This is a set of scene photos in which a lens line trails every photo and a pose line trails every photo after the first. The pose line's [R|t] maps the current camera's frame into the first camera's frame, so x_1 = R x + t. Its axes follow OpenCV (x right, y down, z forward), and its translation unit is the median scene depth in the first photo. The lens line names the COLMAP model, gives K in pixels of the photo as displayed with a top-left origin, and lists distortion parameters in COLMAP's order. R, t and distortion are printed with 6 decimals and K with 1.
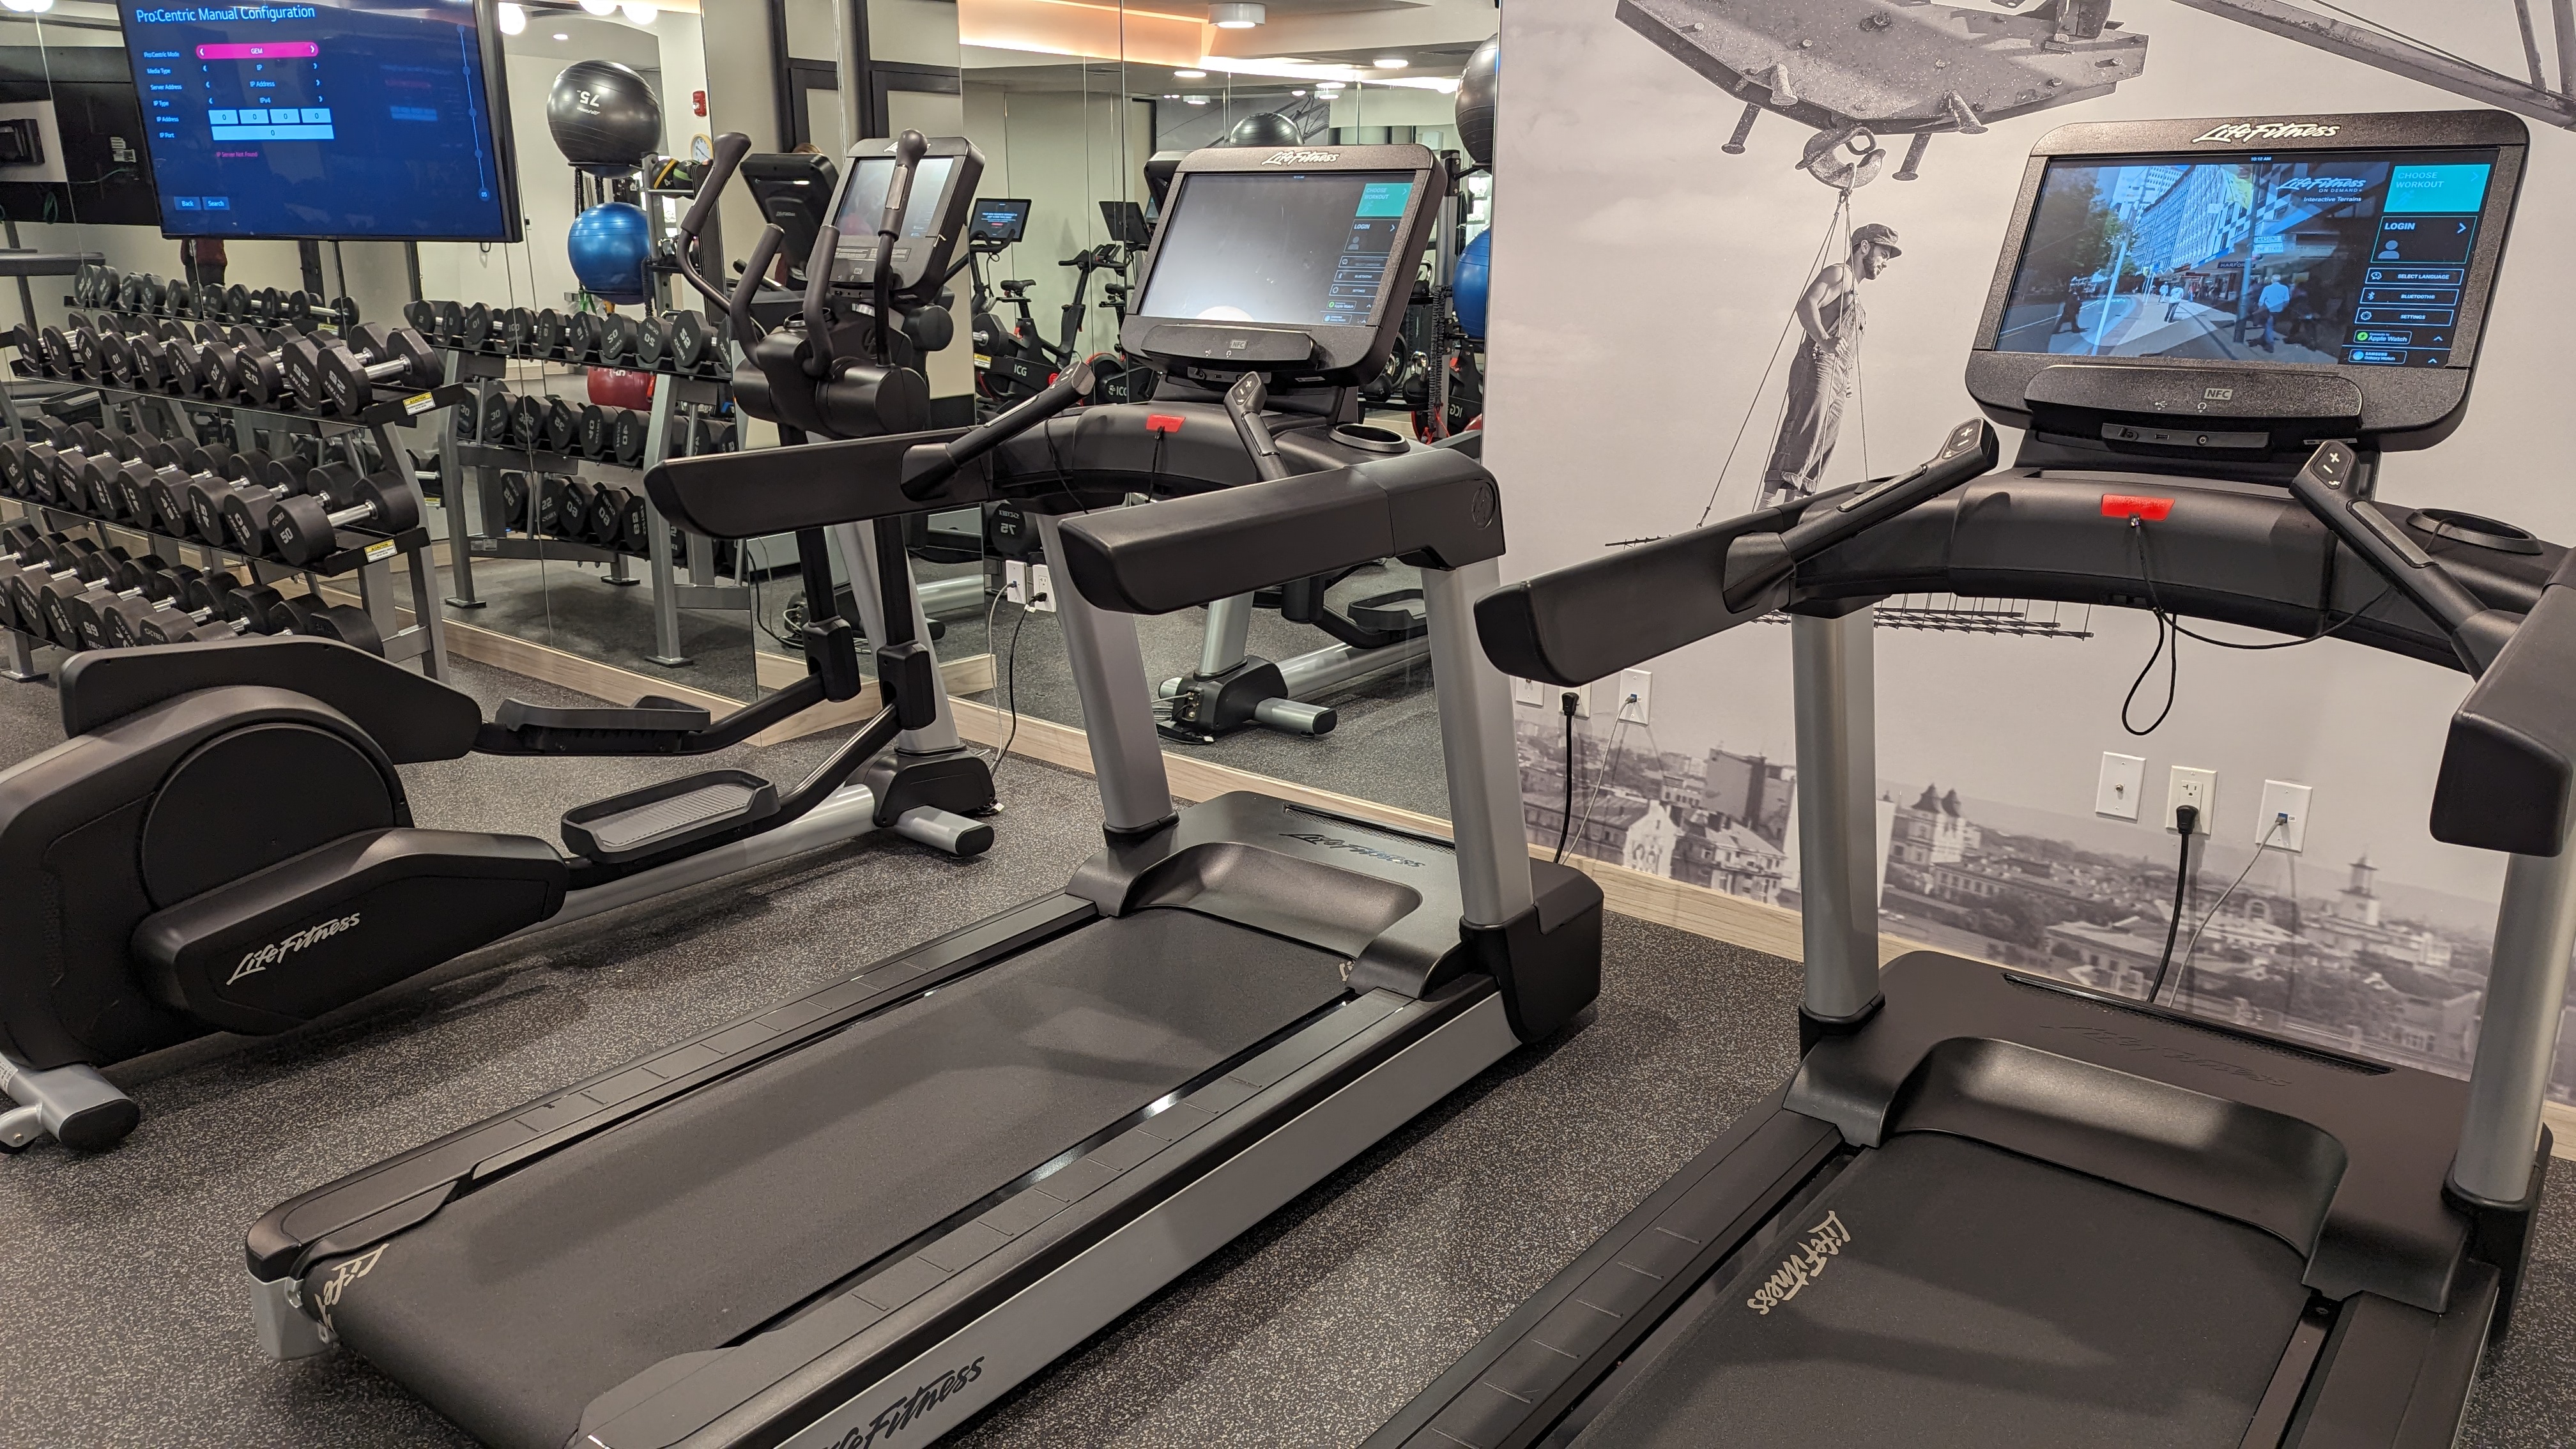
lens RADIAL K [[1806.1, 0, 1288.0], [0, 1806.1, 724.5], [0, 0, 1]] dist [0.050392, -0.036139]
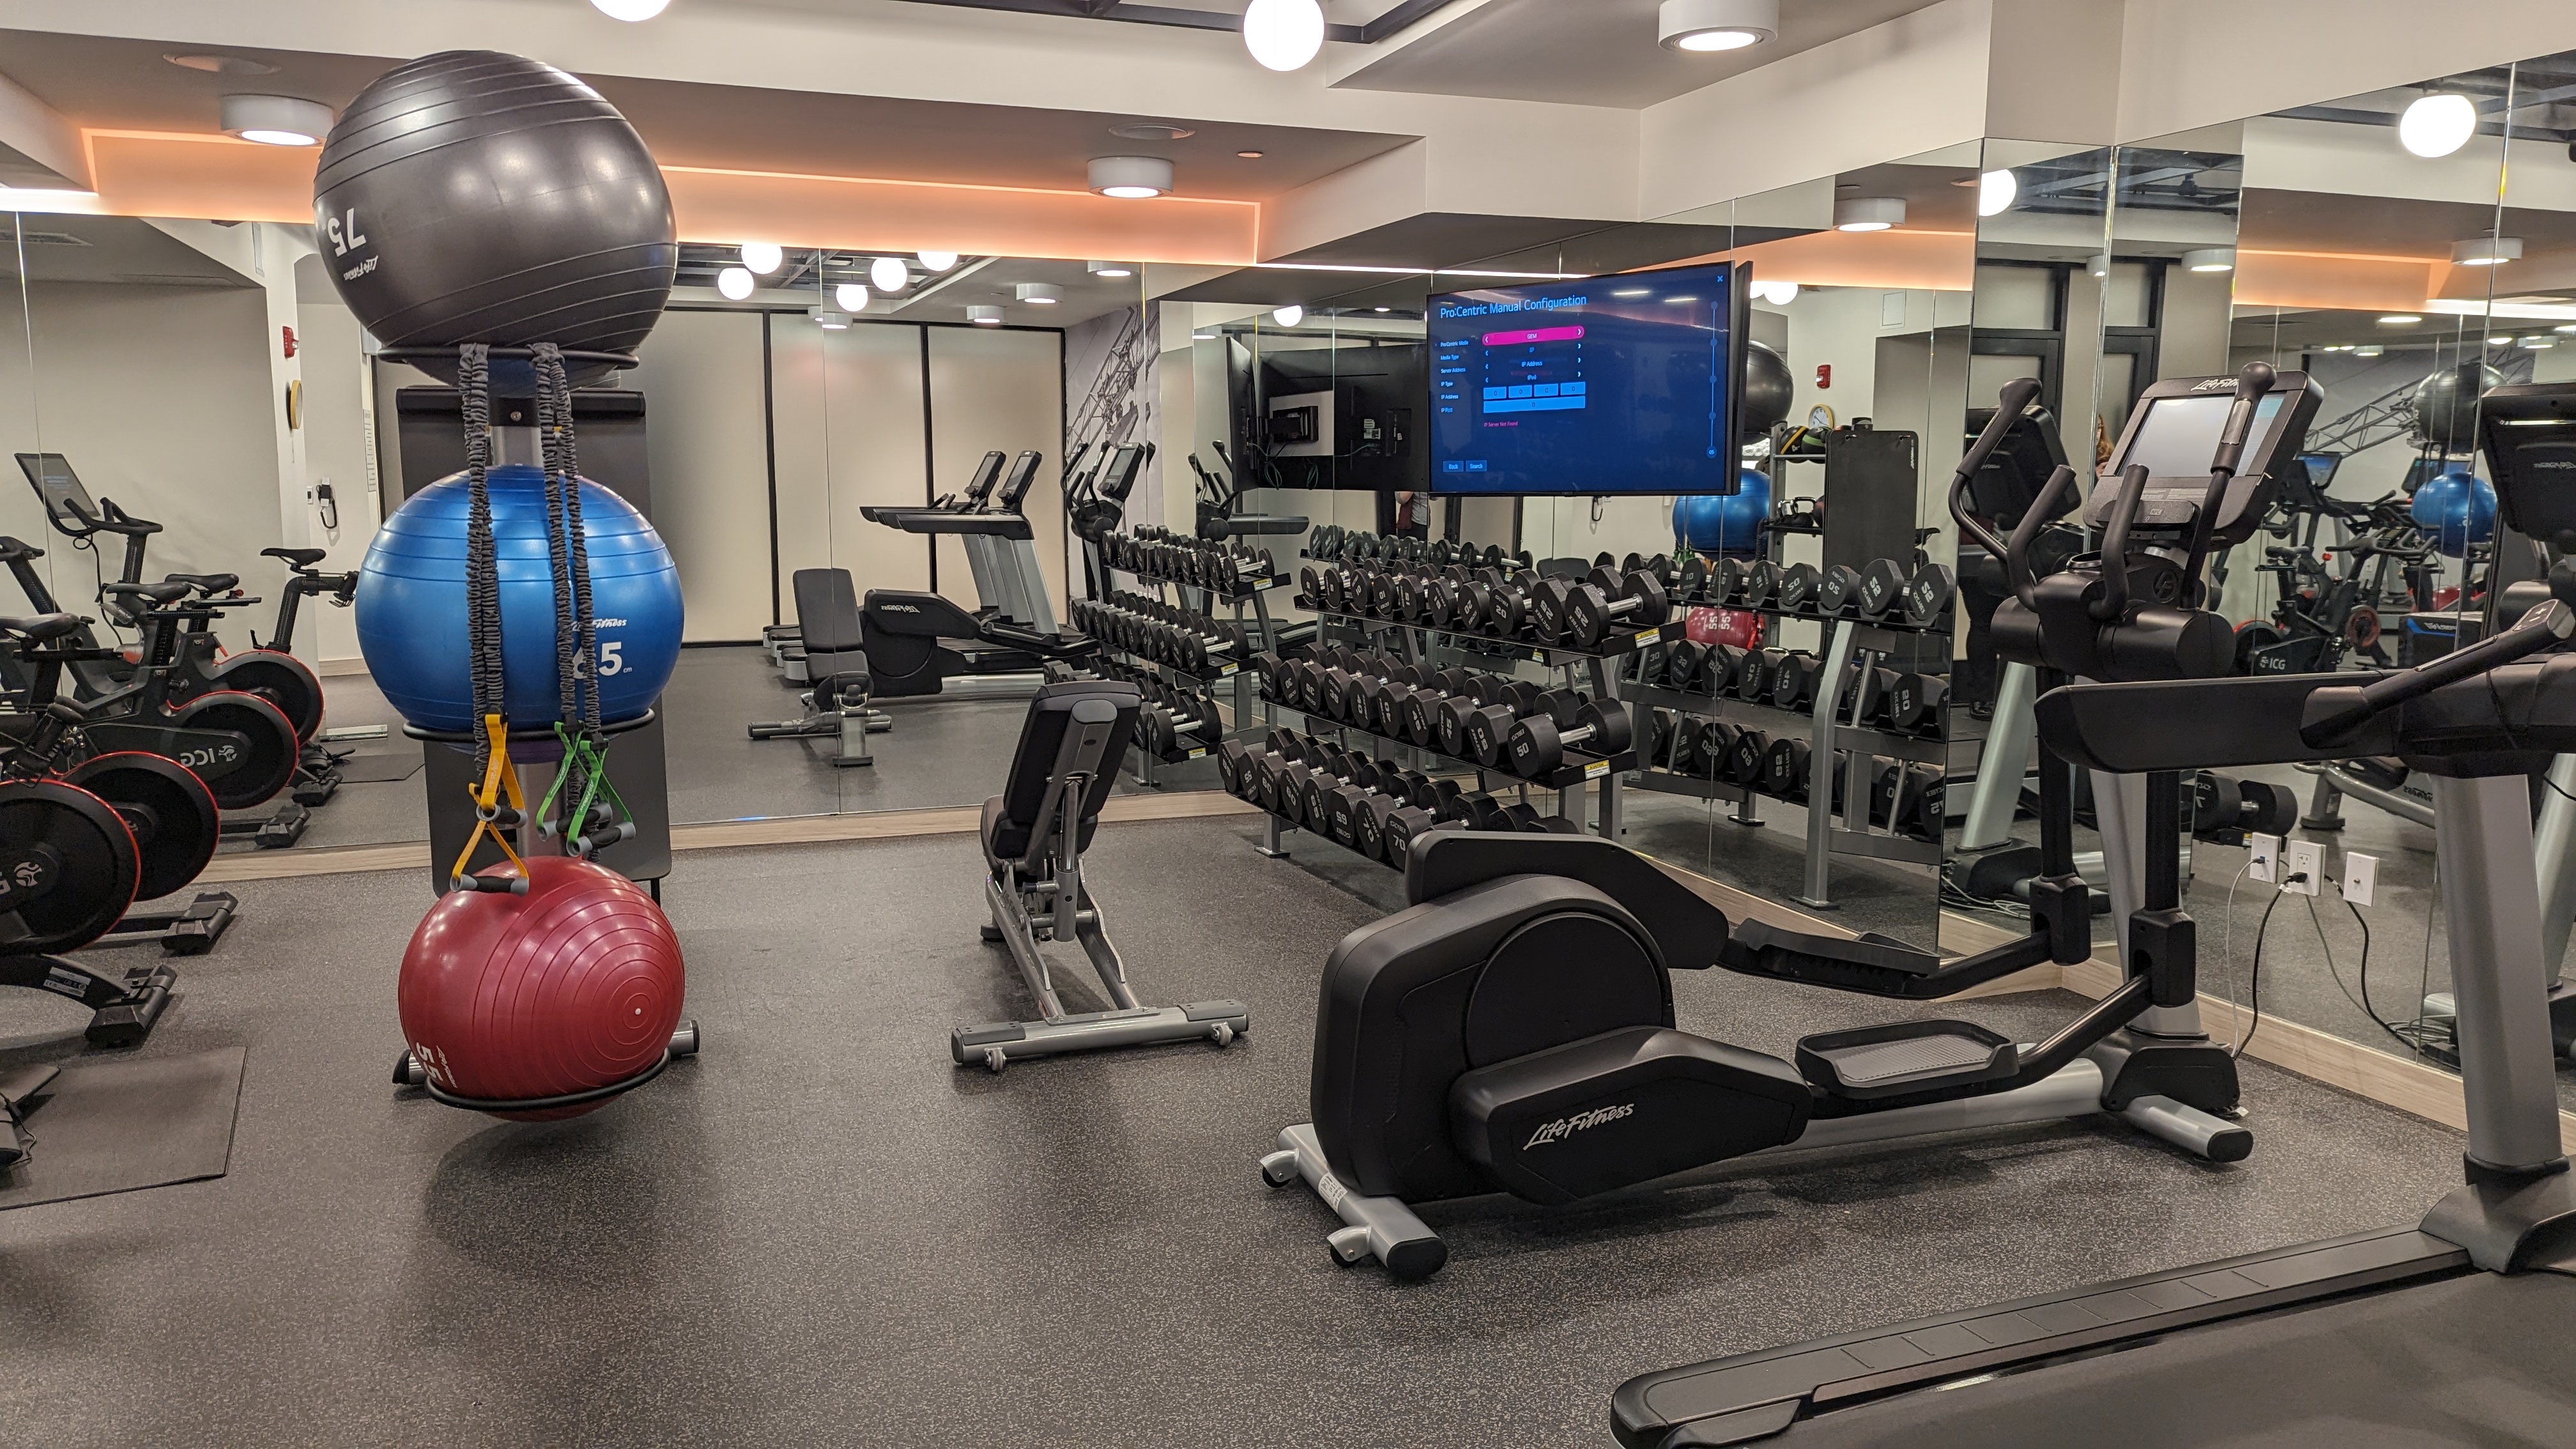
lens RADIAL K [[1812.6, 0, 1286.1], [0, 1812.6, 717.6], [0, 0, 1]] dist [0.075639, -0.065889]
pose [[0.858225, 0.061849, -0.509533, -0.124625], [-0.136363, 0.984513, -0.110176, 0.021356], [0.494828, 0.164037, 0.853368, -0.020319]]
